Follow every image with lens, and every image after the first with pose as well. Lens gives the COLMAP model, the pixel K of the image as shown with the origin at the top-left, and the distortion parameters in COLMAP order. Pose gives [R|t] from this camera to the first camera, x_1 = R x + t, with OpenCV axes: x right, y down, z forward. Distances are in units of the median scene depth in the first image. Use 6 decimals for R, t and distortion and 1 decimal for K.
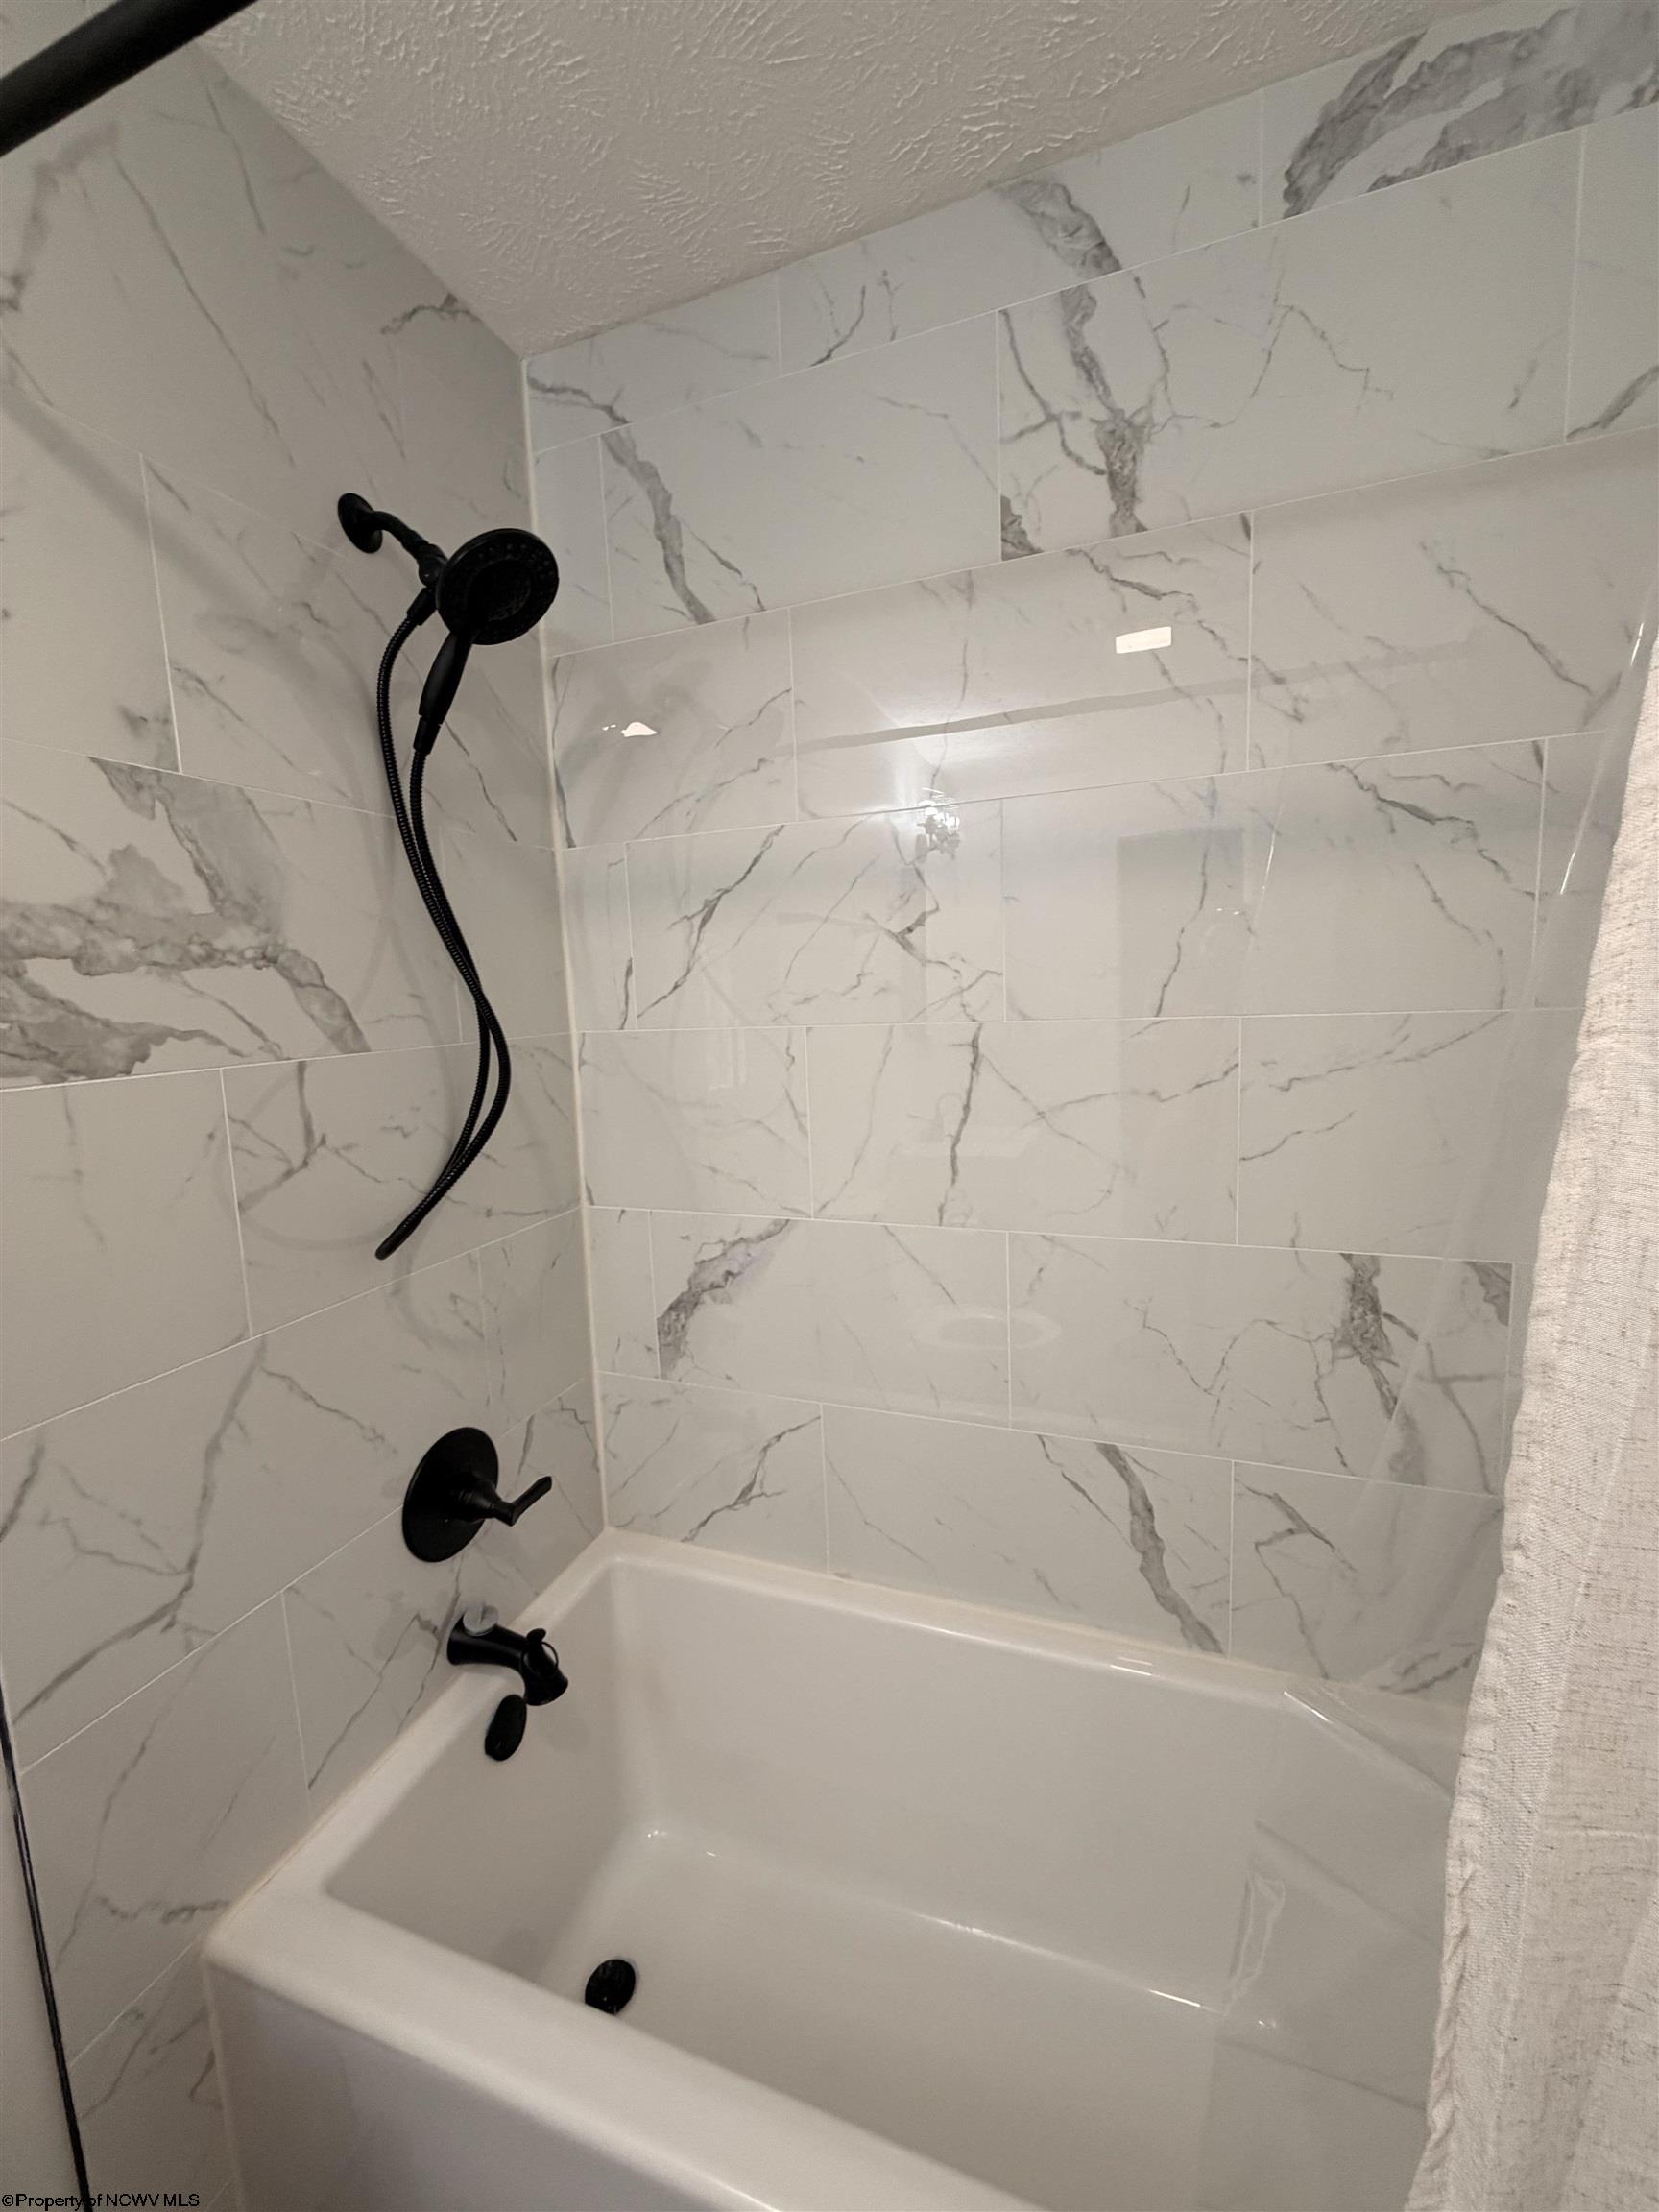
lens RADIAL K [[878.1, 0, 826.4], [0, 878.1, 1099.8], [0, 0, 1]] dist [-0.000411, 0.000154]
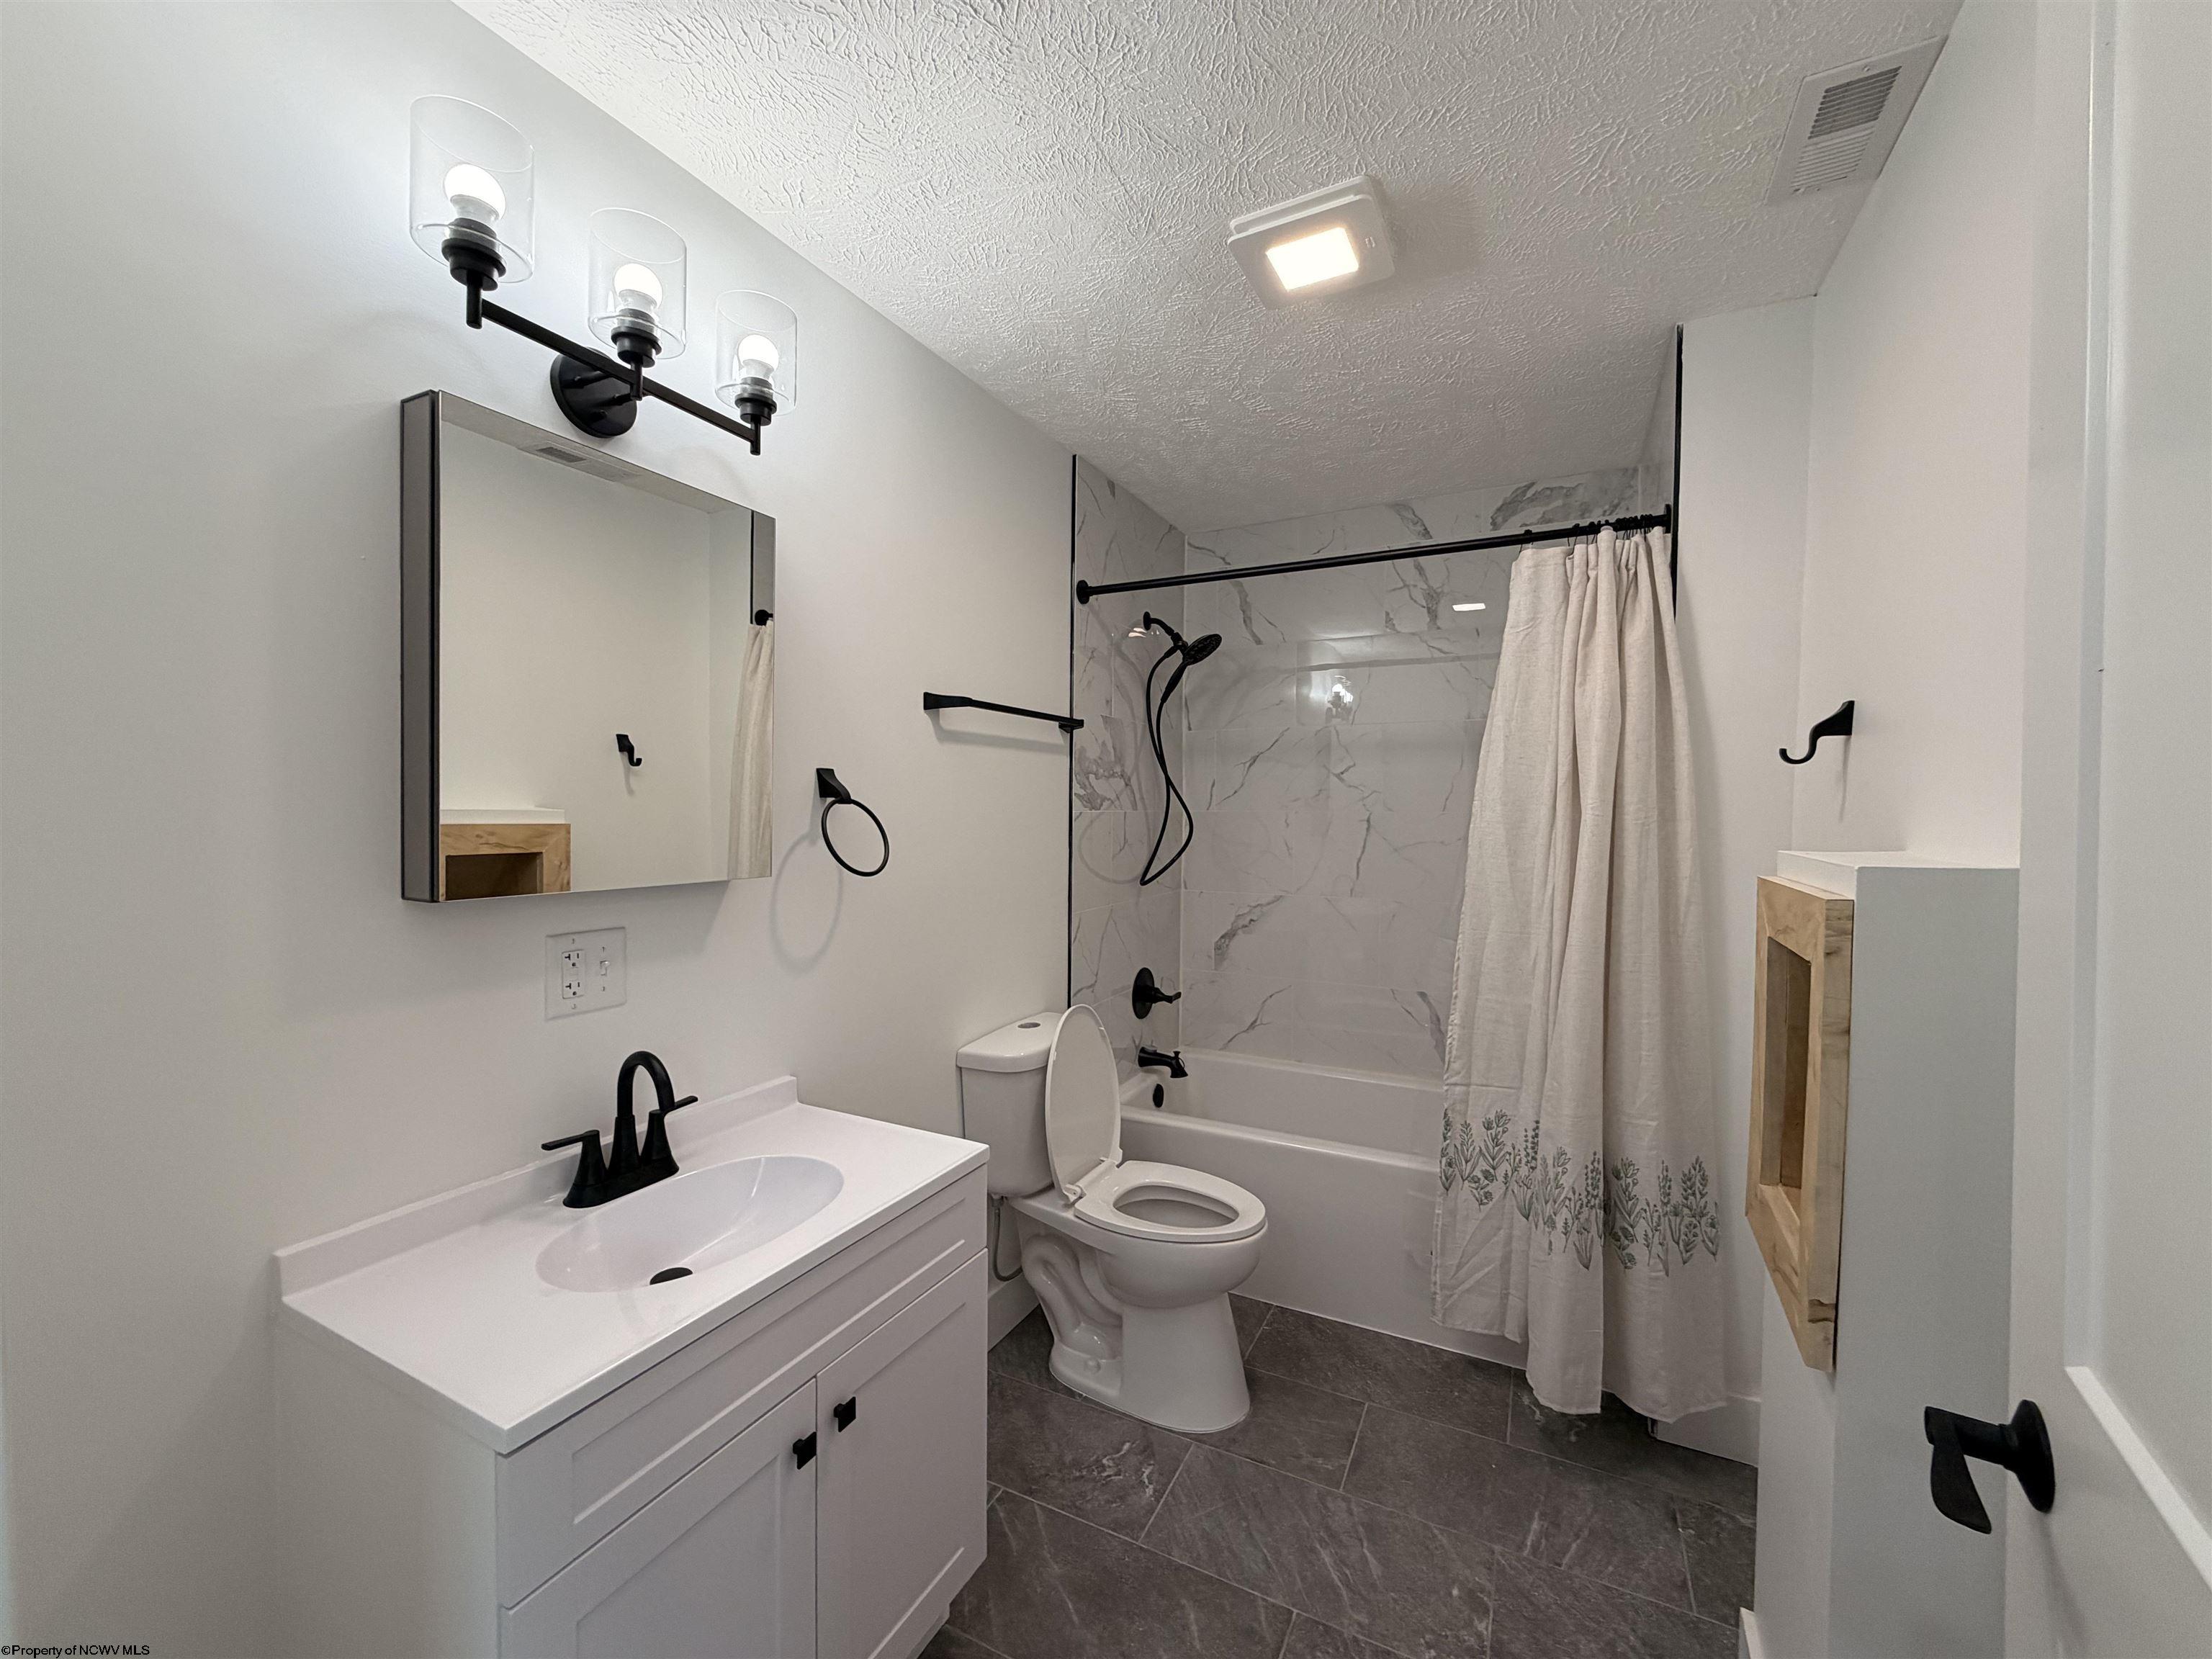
lens RADIAL K [[878.1, 0, 1100.6], [0, 878.1, 831.4], [0, 0, 1]] dist [-0.000411, 0.000154]
pose [[0.992194, 0.047404, -0.115345, -0.286718], [-0.058400, 0.993867, -0.093903, 0.239443], [0.110187, 0.099906, 0.988877, -1.489276]]
